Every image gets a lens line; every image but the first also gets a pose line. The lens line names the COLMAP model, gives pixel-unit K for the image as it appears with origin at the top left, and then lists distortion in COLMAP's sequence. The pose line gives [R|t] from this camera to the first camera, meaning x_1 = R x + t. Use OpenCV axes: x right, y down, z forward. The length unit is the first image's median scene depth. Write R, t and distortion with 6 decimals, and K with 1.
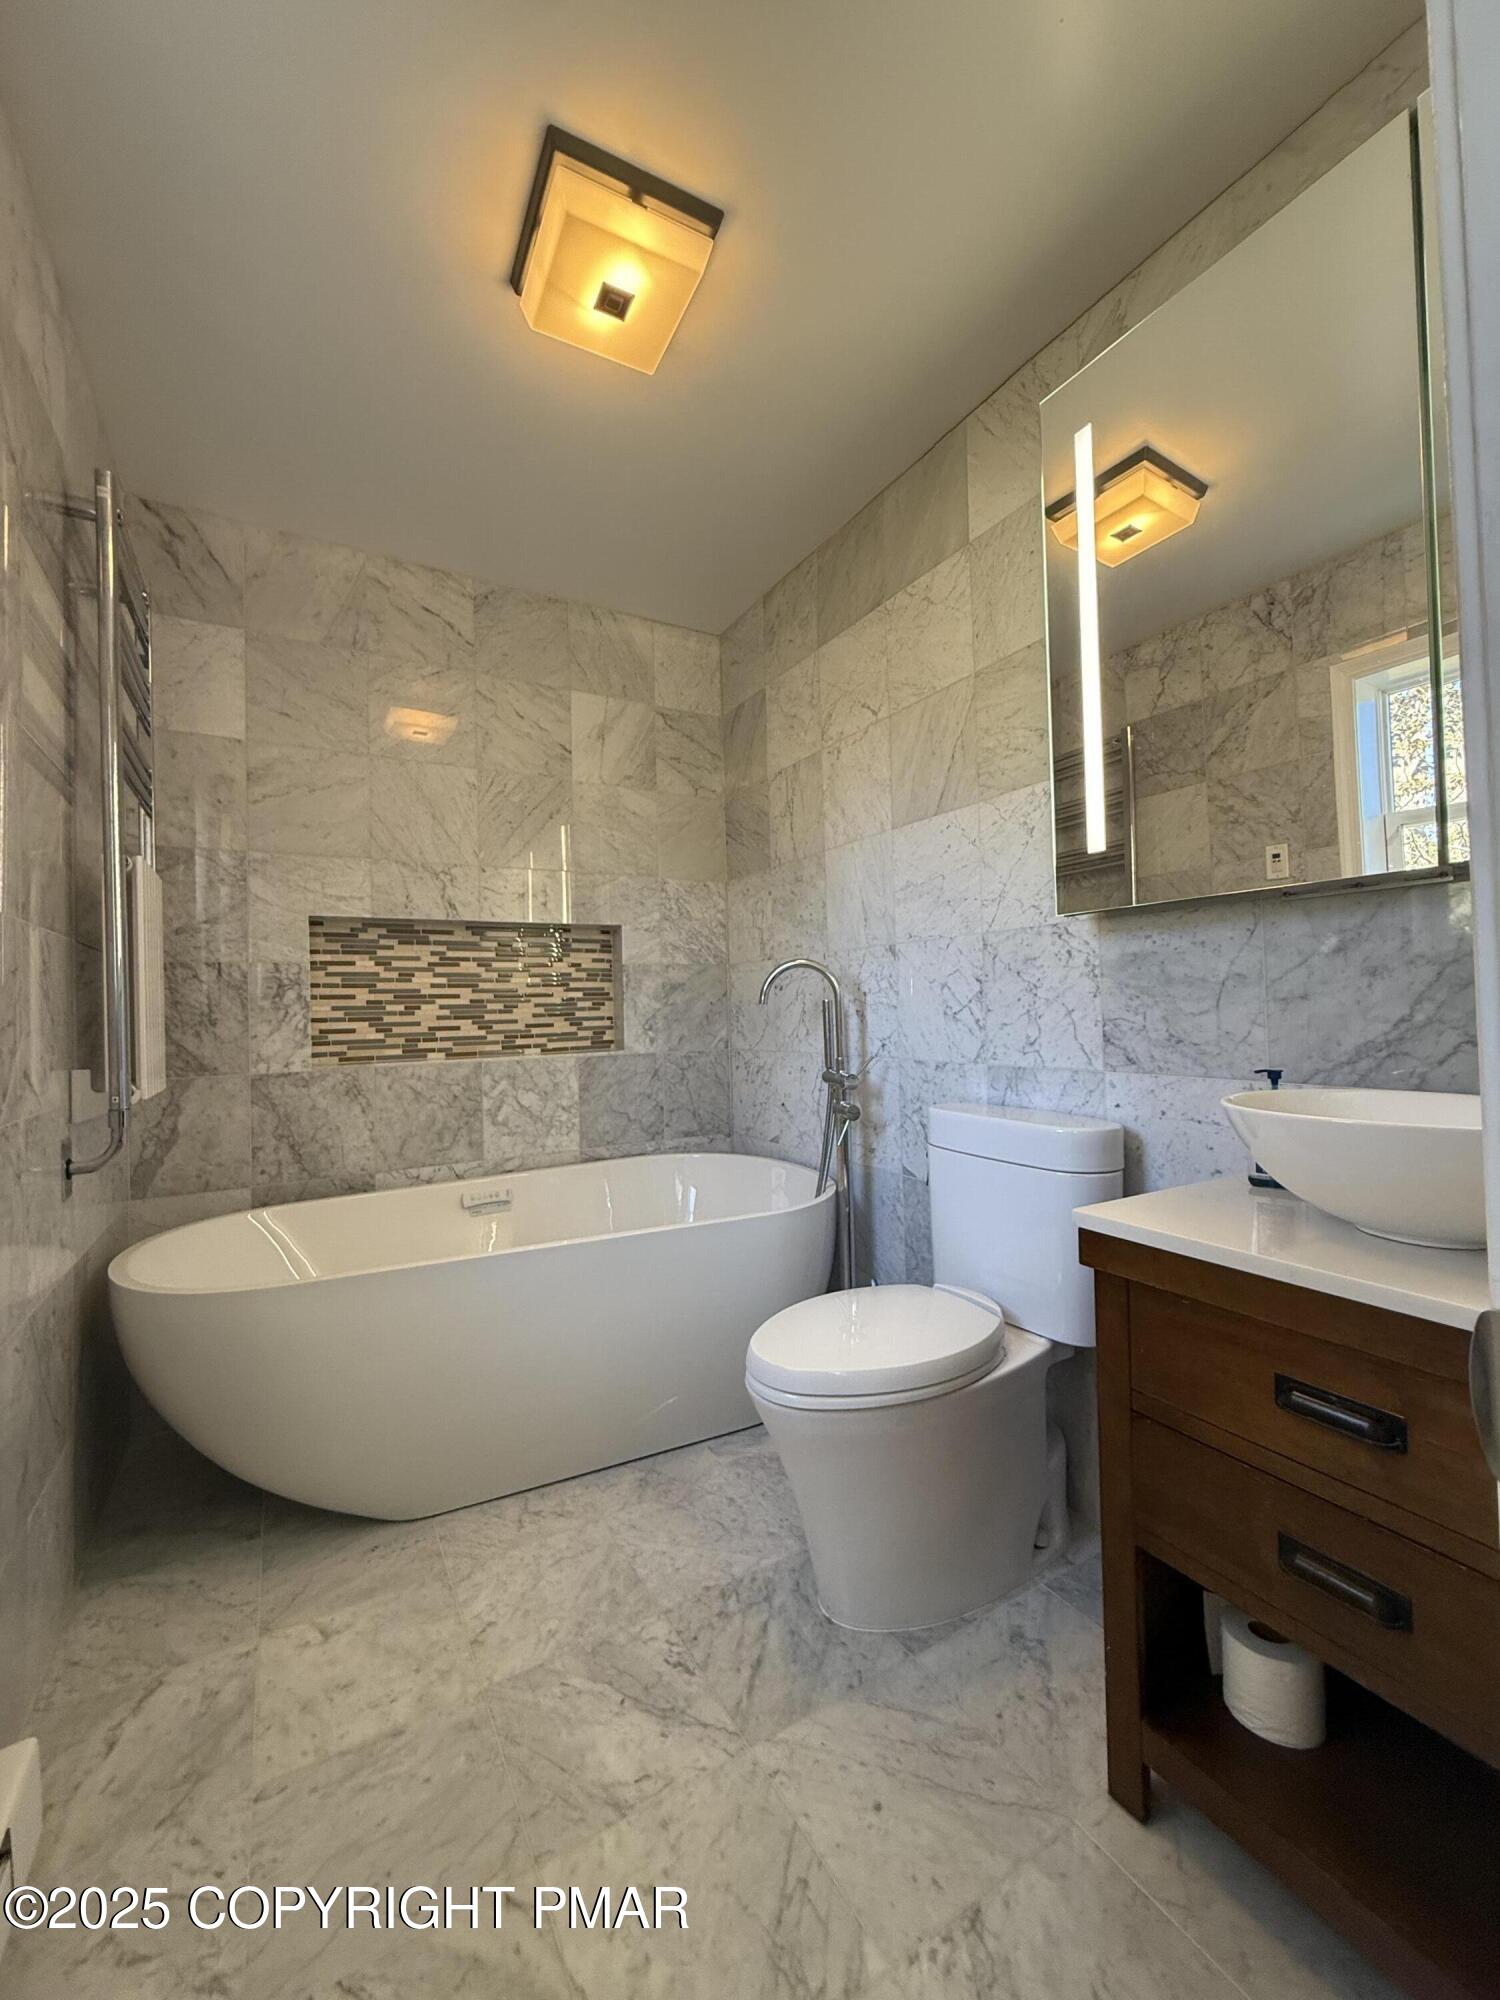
lens RADIAL K [[794.9, 0, 748.1], [0, 794.9, 988.1], [0, 0, 1]] dist [0.001074, -0.000376]
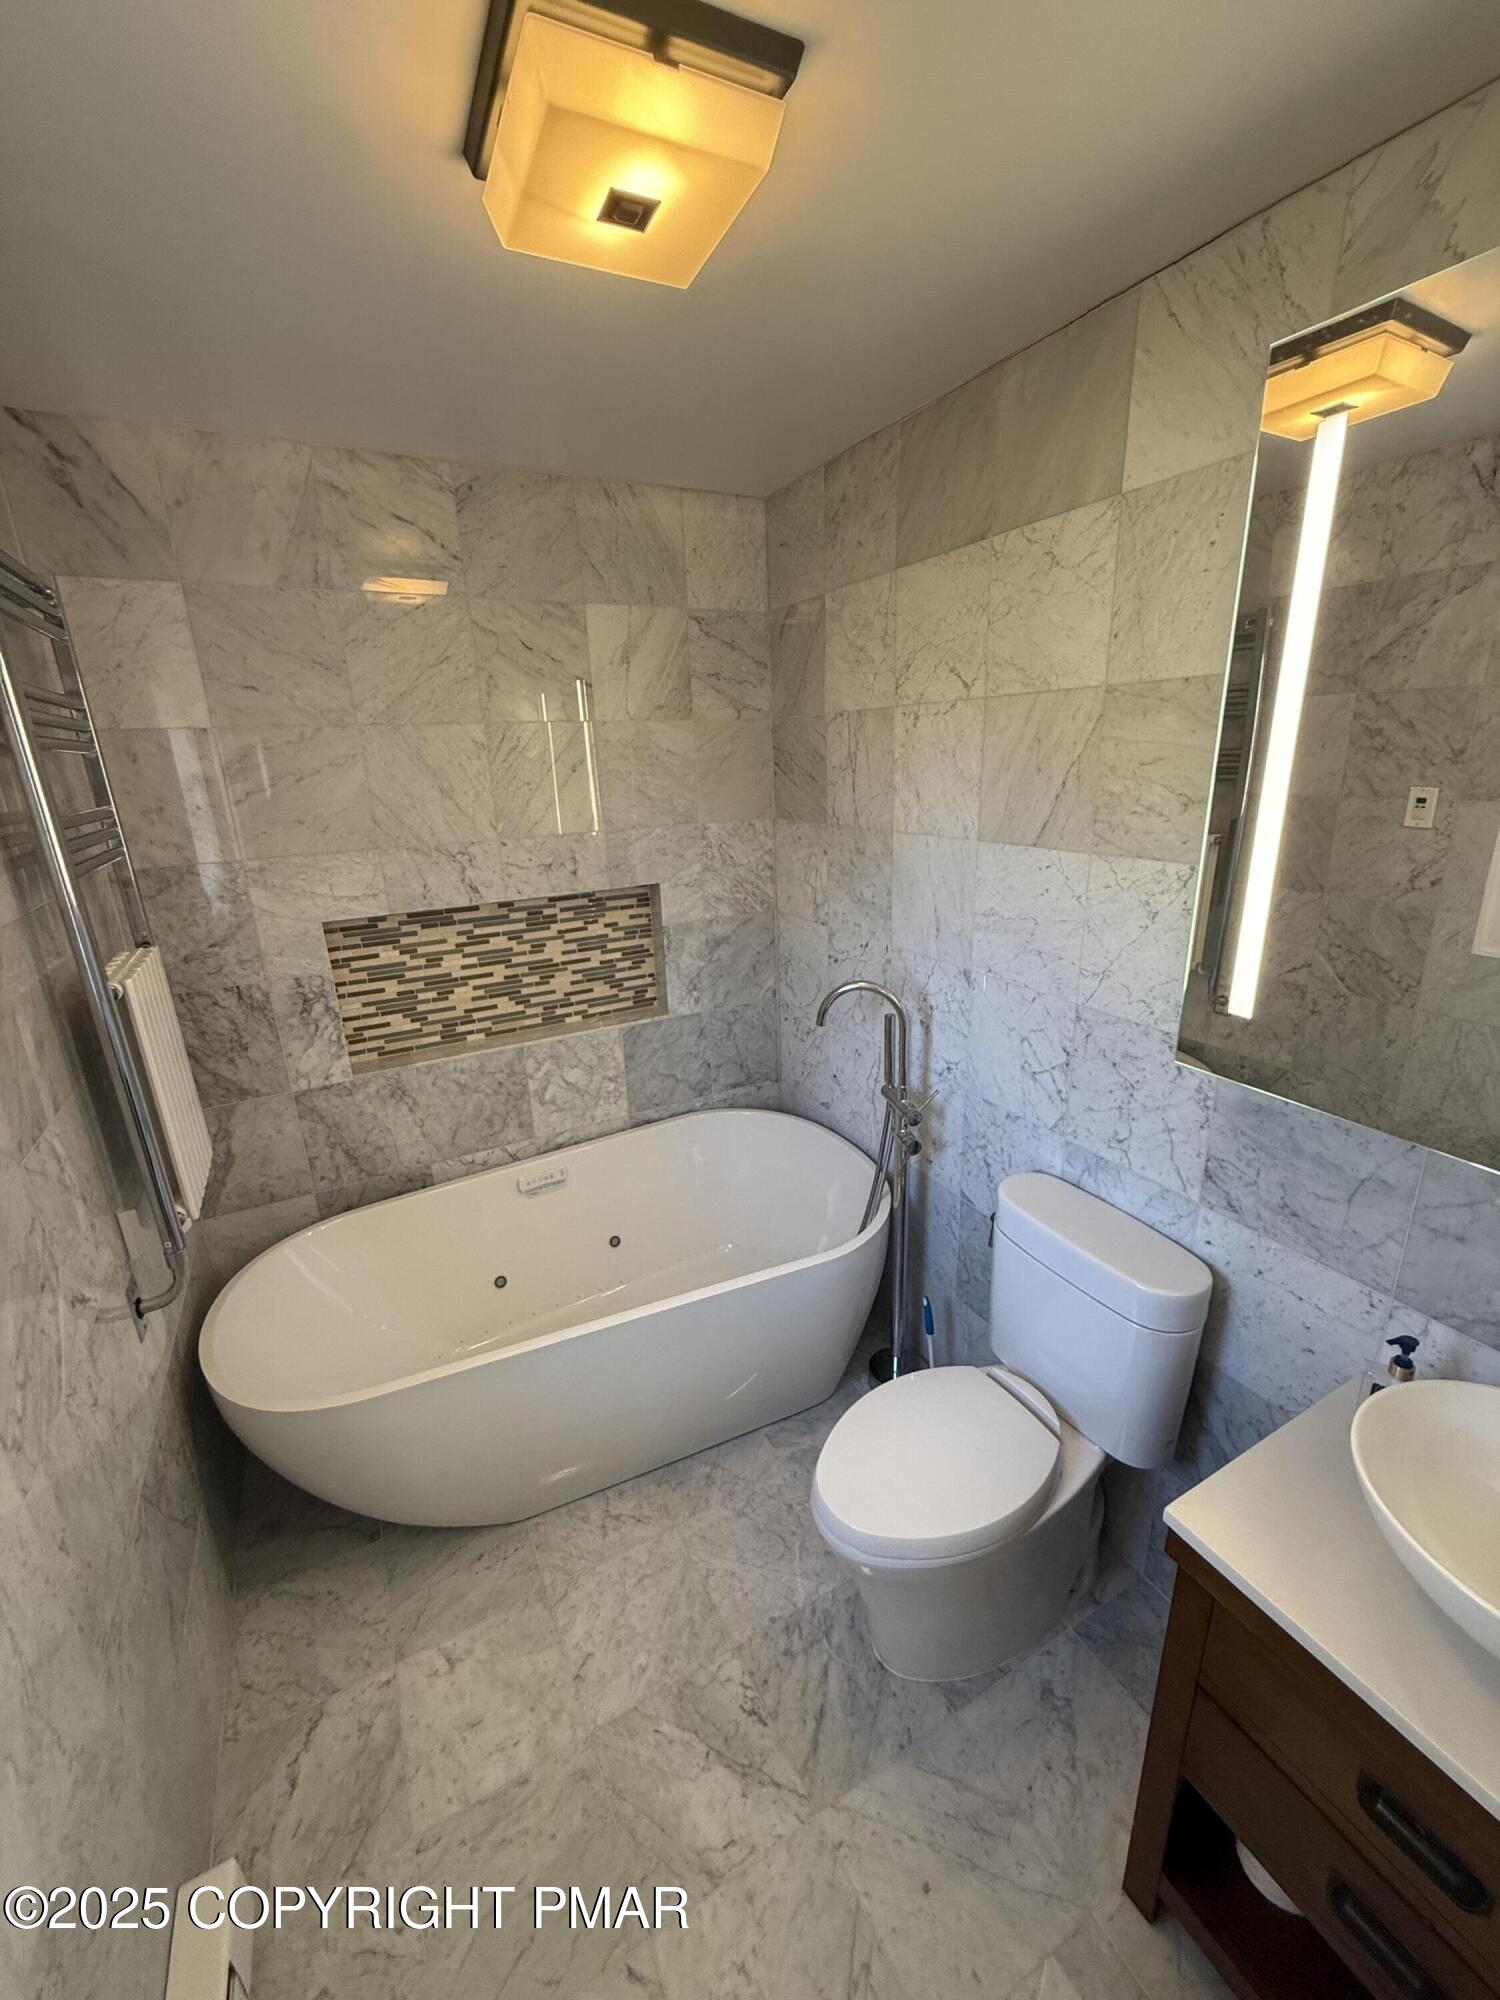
lens RADIAL K [[794.9, 0, 749.2], [0, 794.9, 993.4], [0, 0, 1]] dist [0.001074, -0.000376]
pose [[0.999388, 0.001979, -0.034930, -0.032592], [0.009076, 0.949557, 0.313462, -0.313360], [0.033789, -0.313587, 0.948958, 0.133409]]
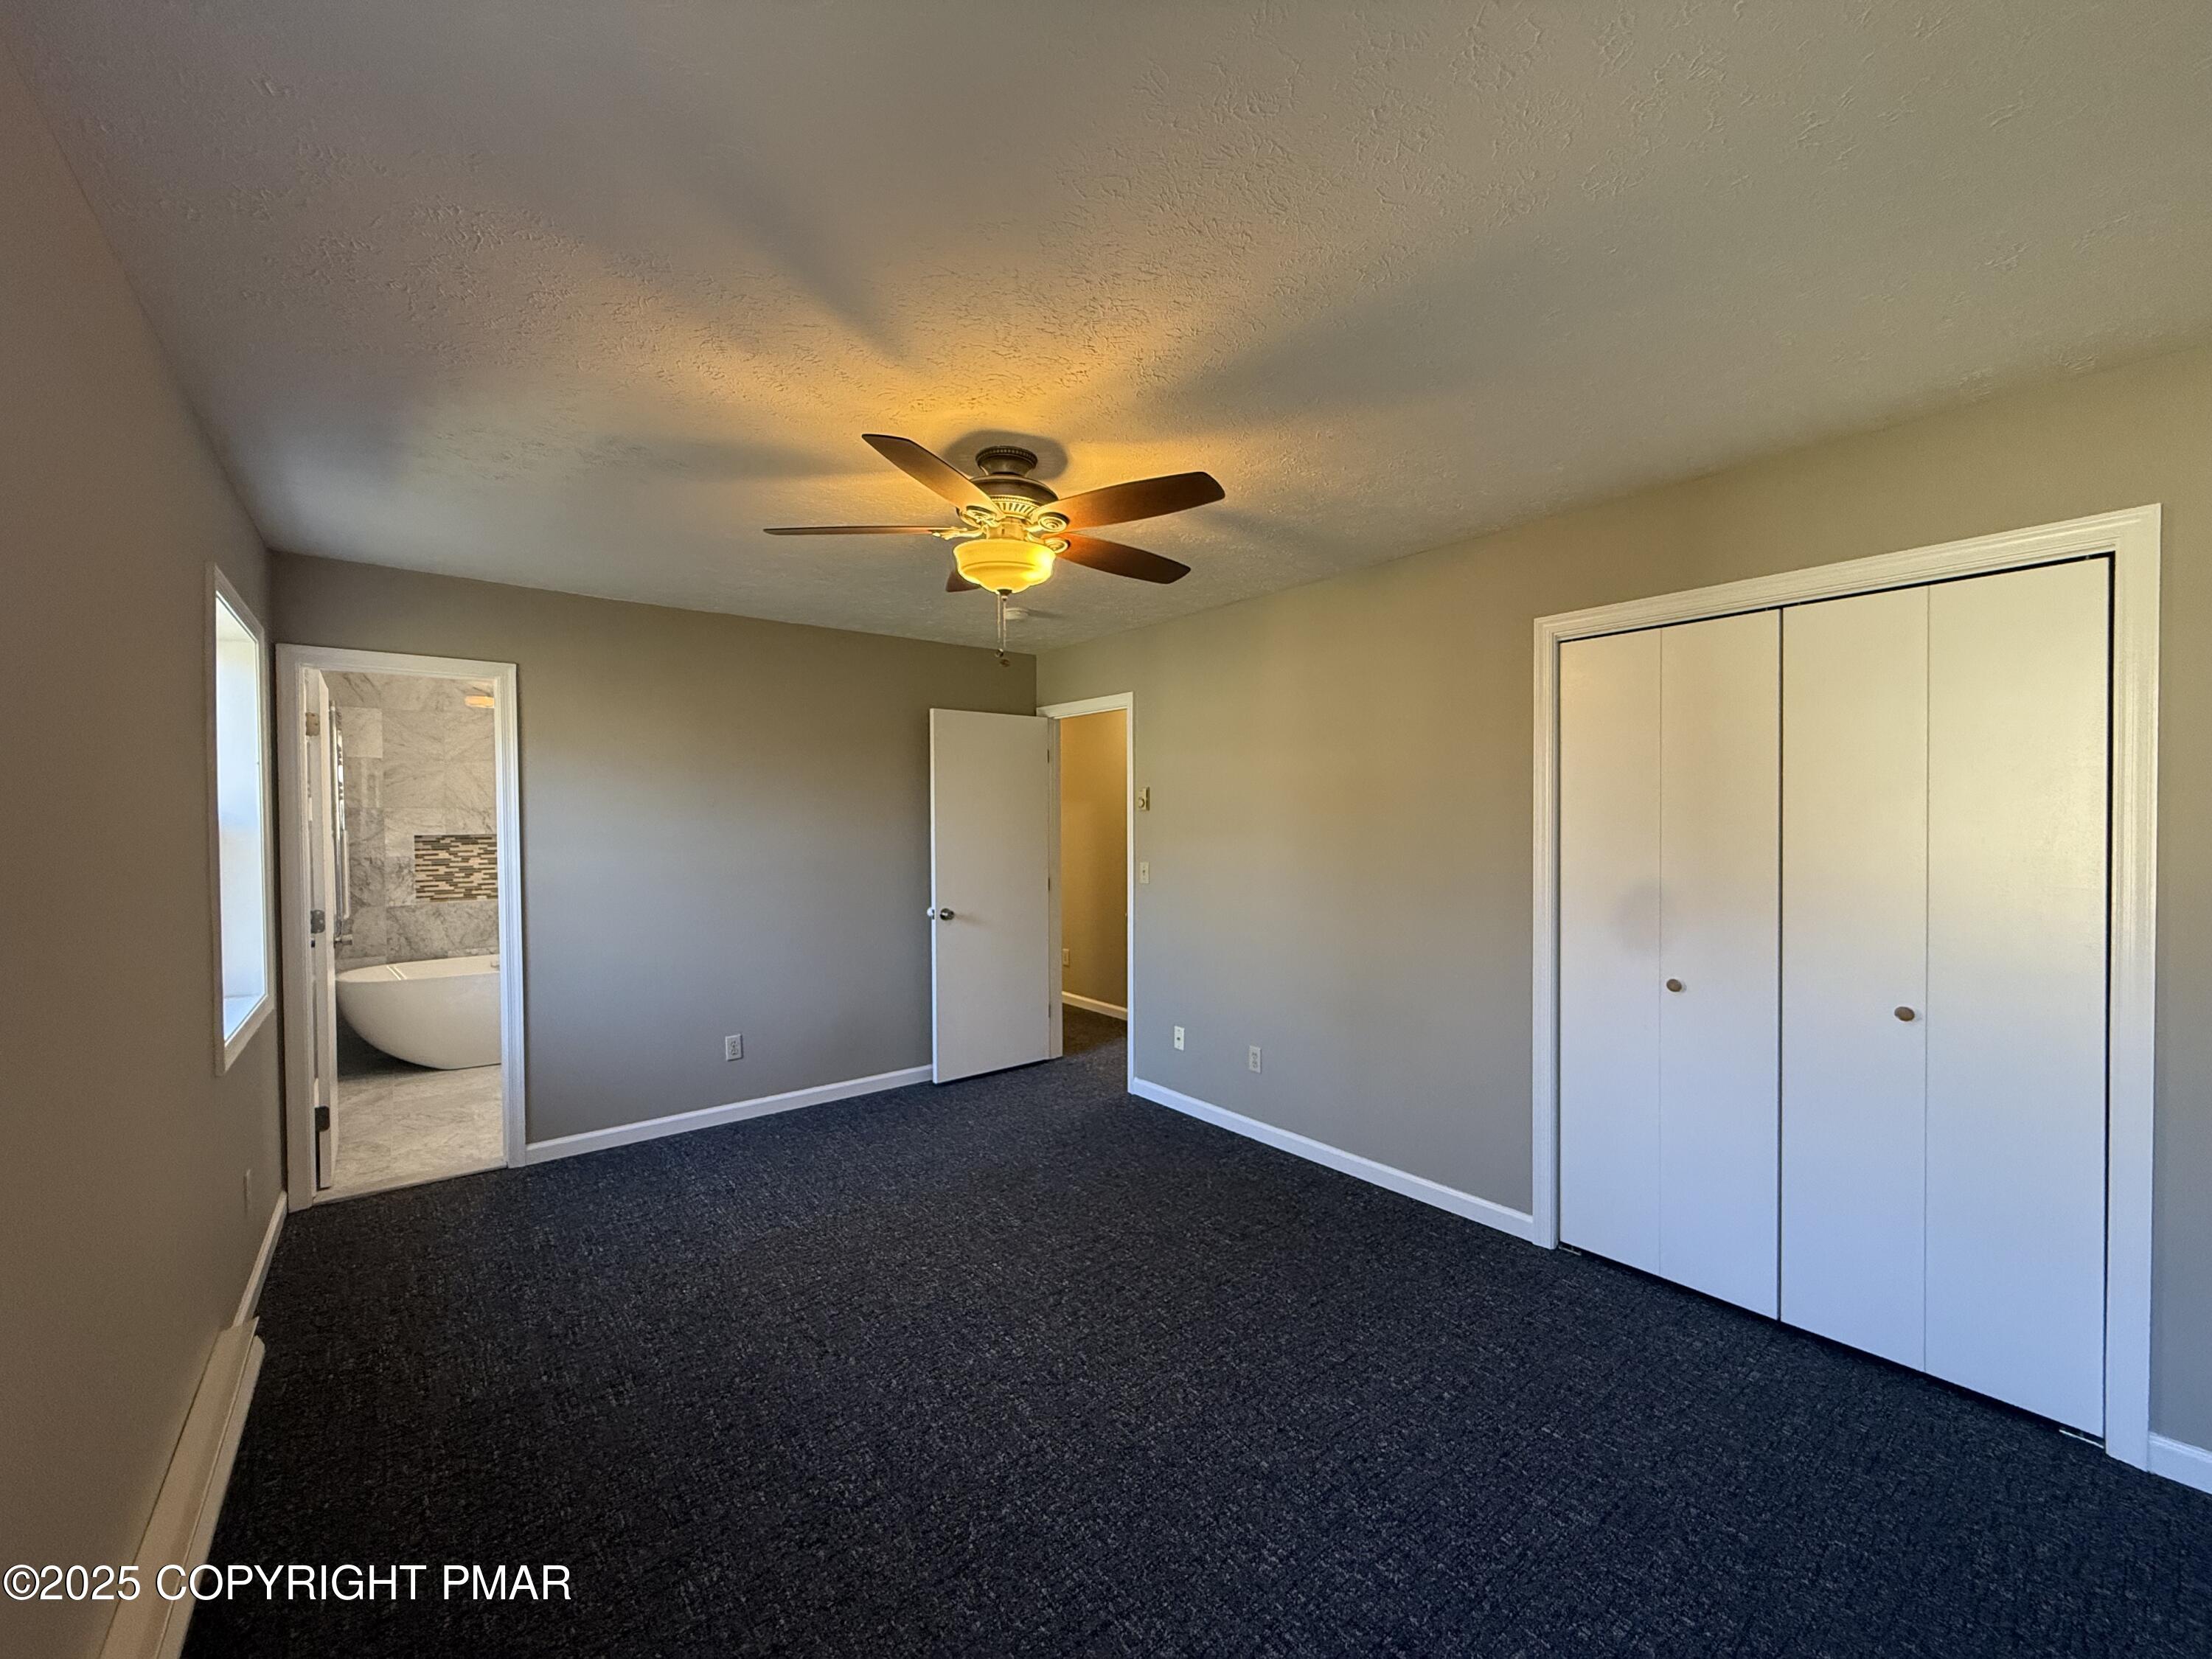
lens RADIAL K [[879.2, 0, 1108.7], [0, 879.2, 829.9], [0, 0, 1]] dist [0.001074, -0.000376]
pose [[0.986051, 0.014367, 0.165822, 1.013024], [-0.019472, 0.999384, 0.029200, -0.229069], [-0.165300, -0.032022, 0.985723, -1.853809]]
